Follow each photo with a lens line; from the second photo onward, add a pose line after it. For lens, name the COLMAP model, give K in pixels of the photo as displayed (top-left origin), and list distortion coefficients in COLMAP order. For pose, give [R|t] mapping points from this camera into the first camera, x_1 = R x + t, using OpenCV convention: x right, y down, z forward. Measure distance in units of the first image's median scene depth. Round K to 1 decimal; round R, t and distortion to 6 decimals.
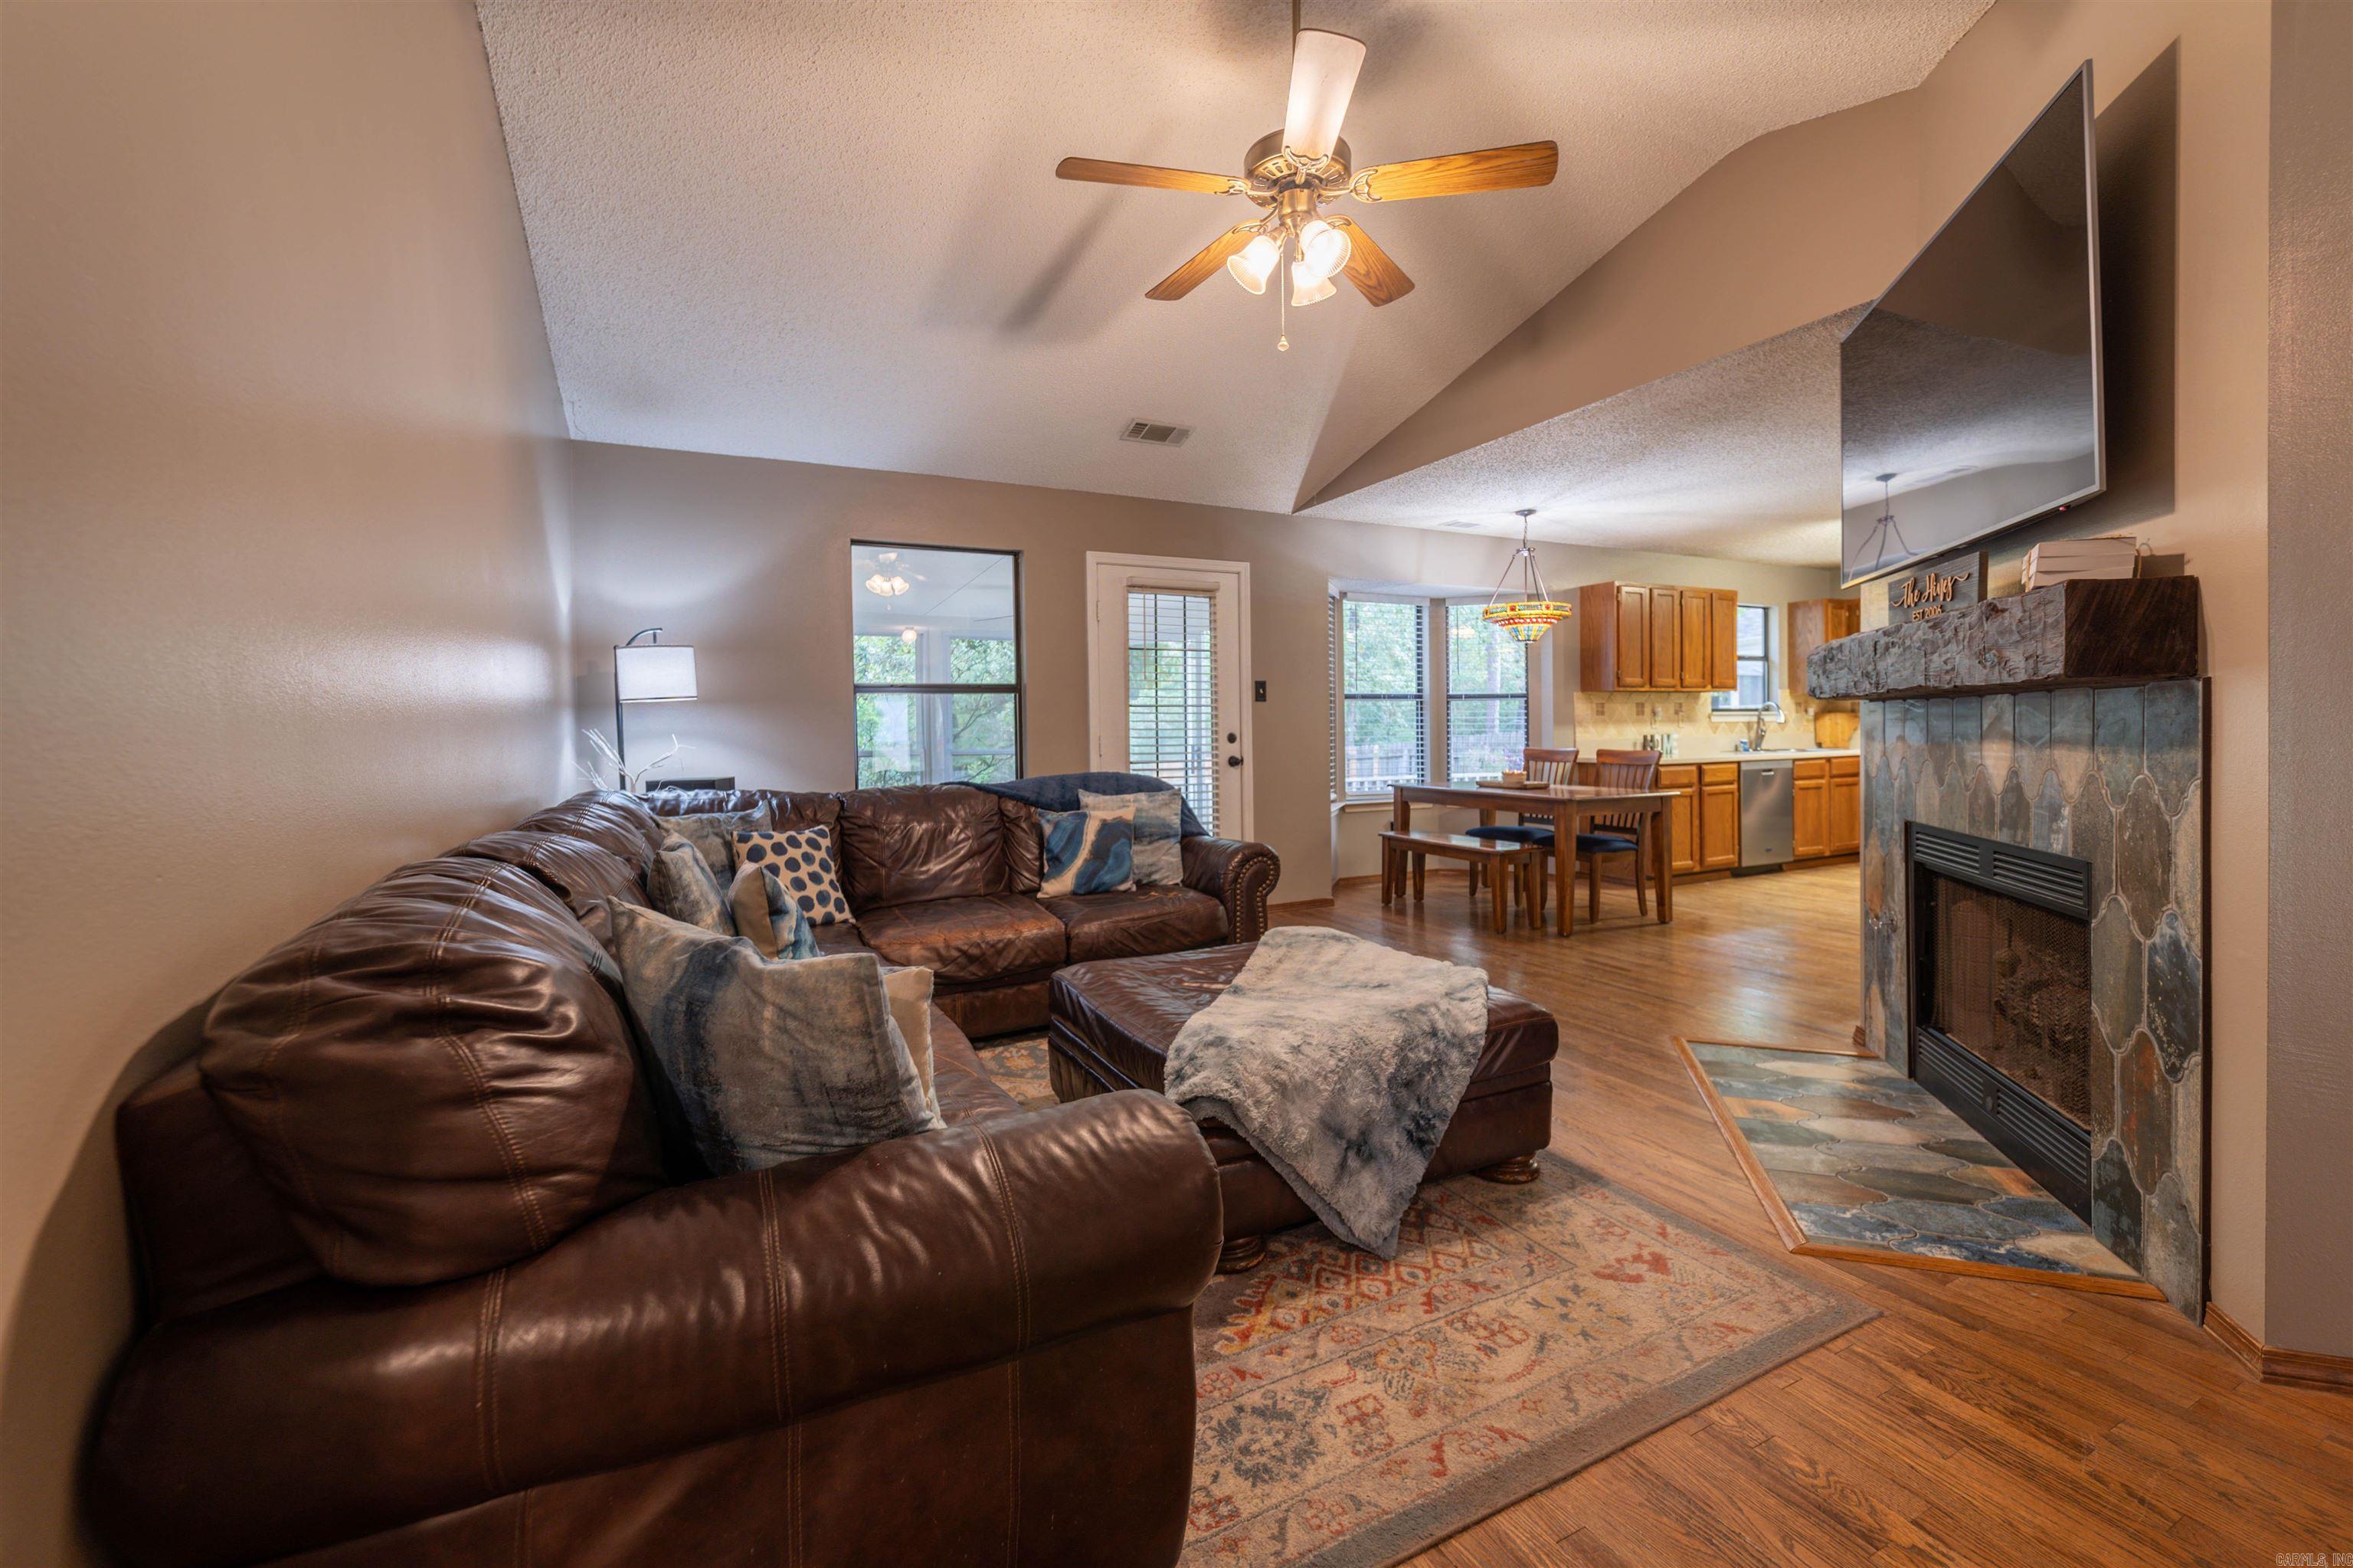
lens RADIAL K [[949.8, 0, 1132.4], [0, 949.8, 748.1], [0, 0, 1]] dist [0.012759, -0.005979]
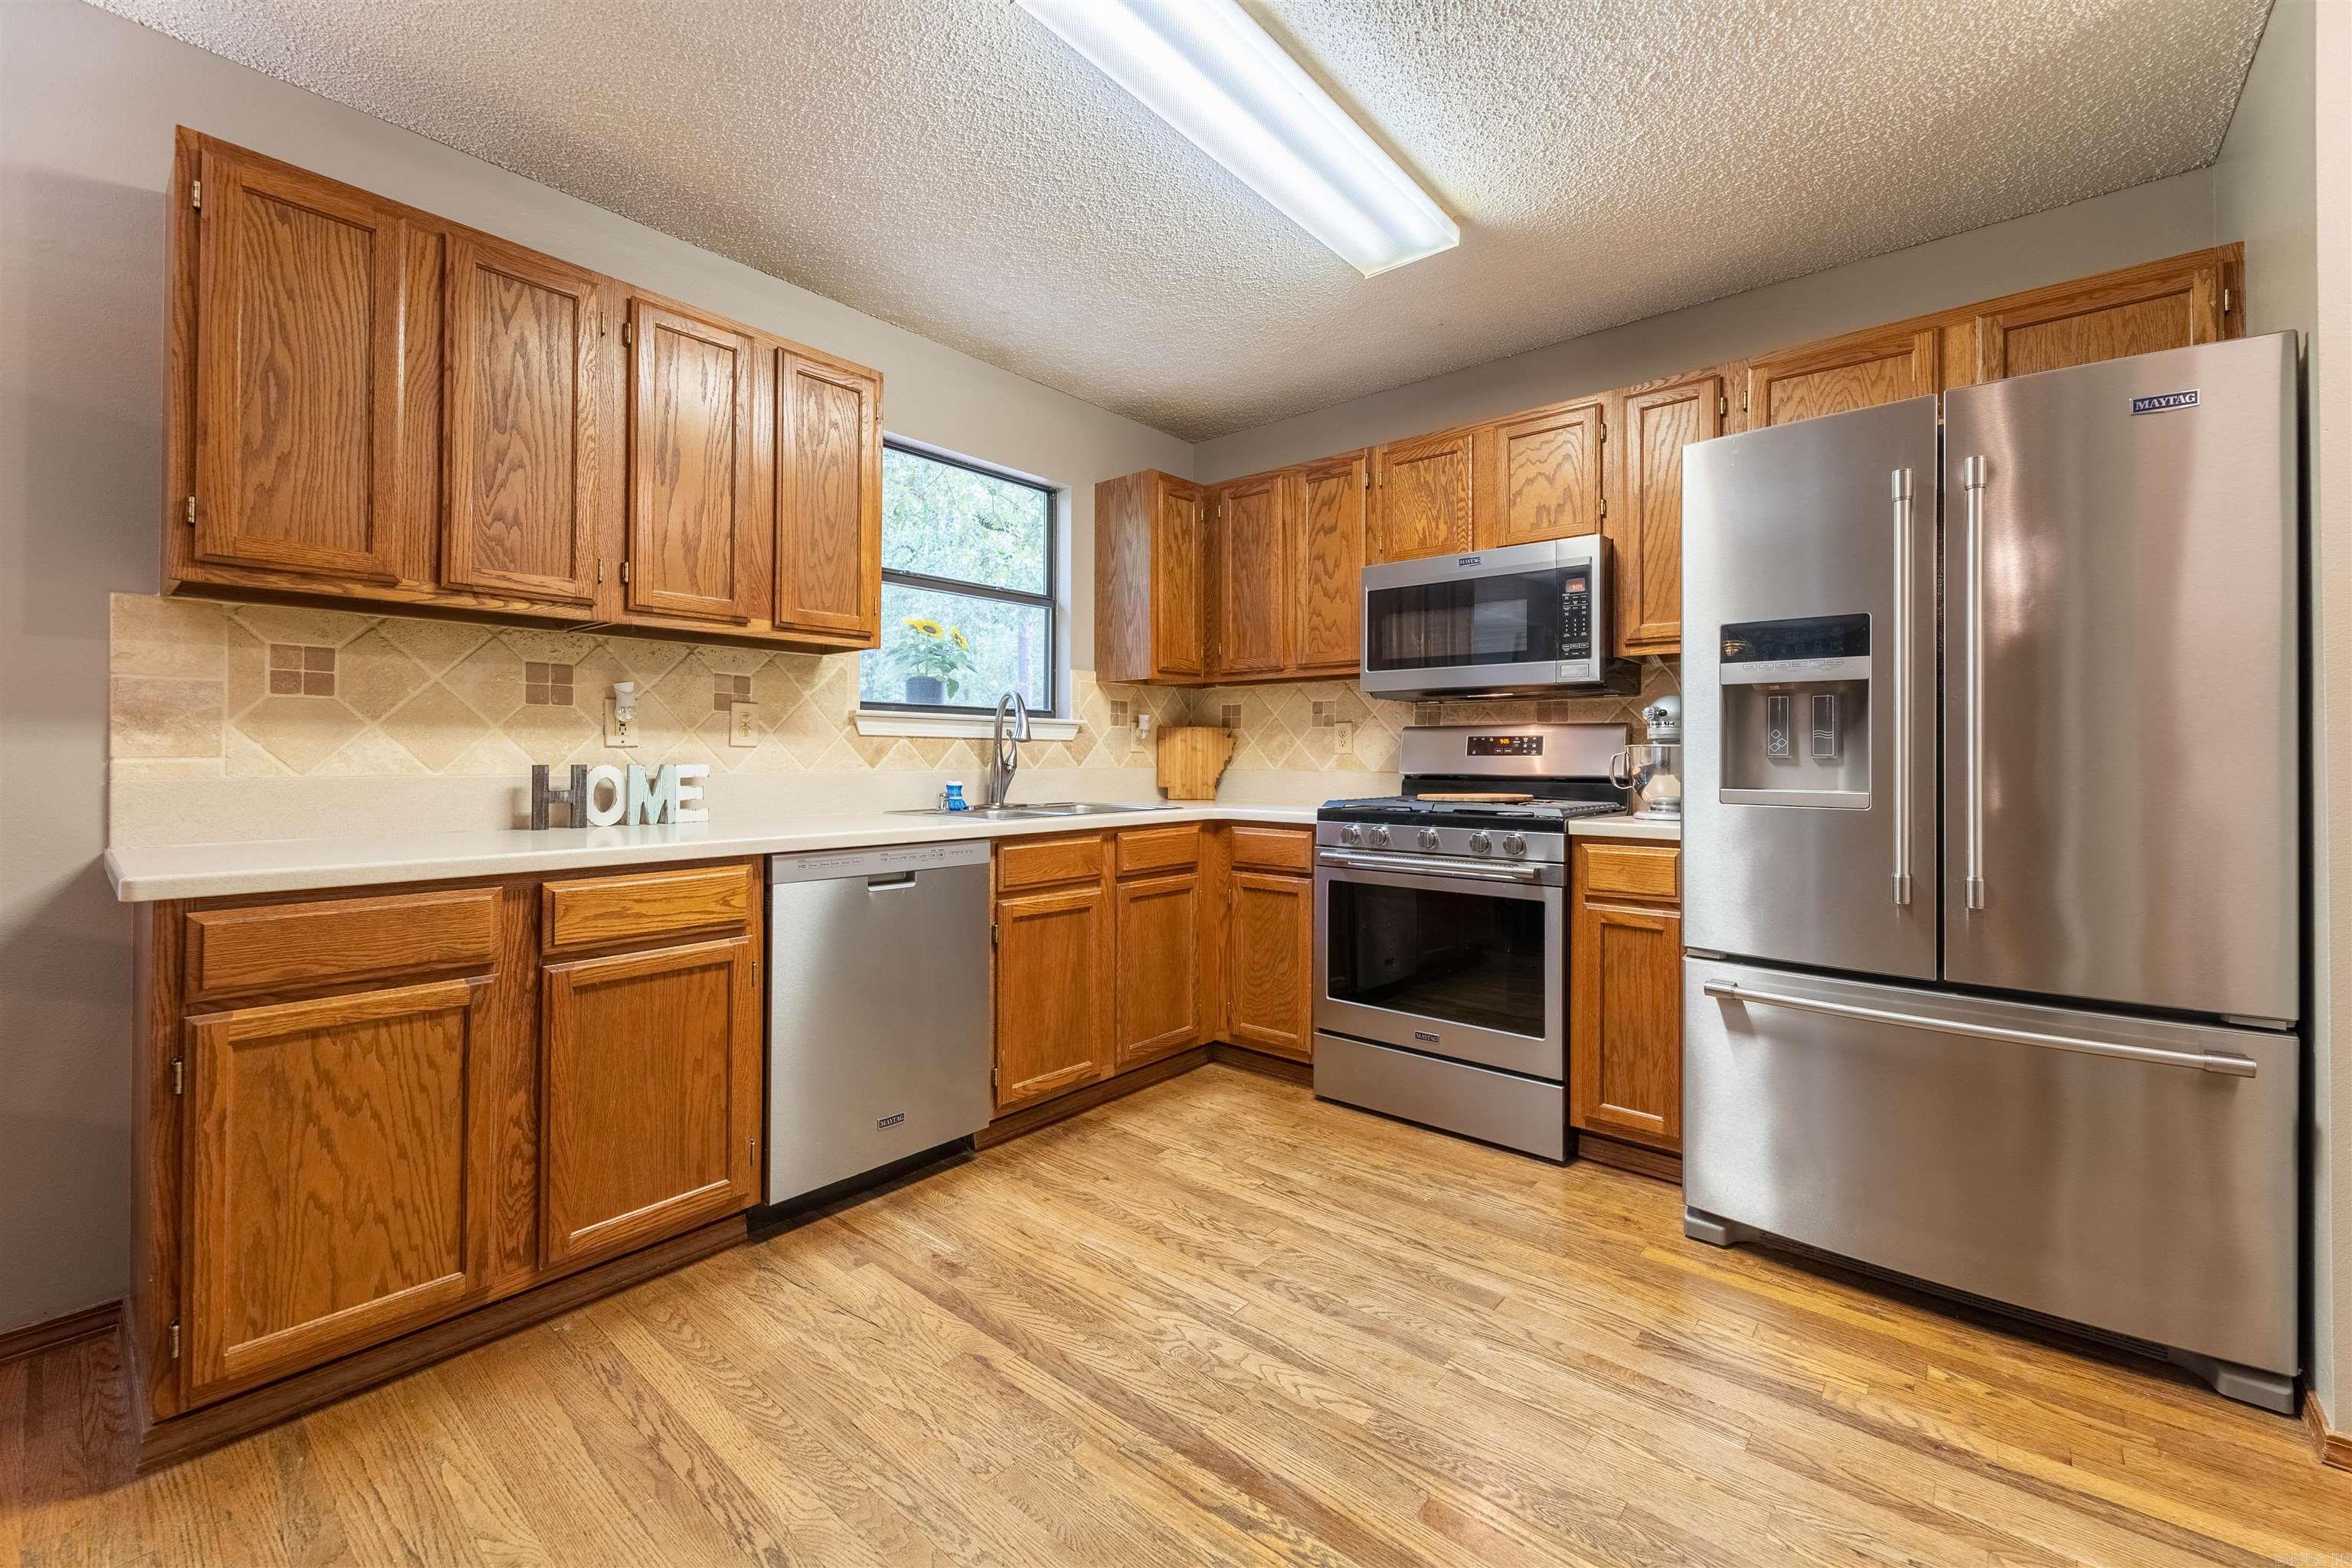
lens RADIAL K [[949.4, 0, 1150.8], [0, 949.4, 751.0], [0, 0, 1]] dist [0.012759, -0.005979]
pose [[0.922505, 0.021200, 0.385402, 1.167288], [-0.011108, 0.999535, -0.028393, -0.023232], [-0.385825, 0.021912, 0.922312, 1.239513]]
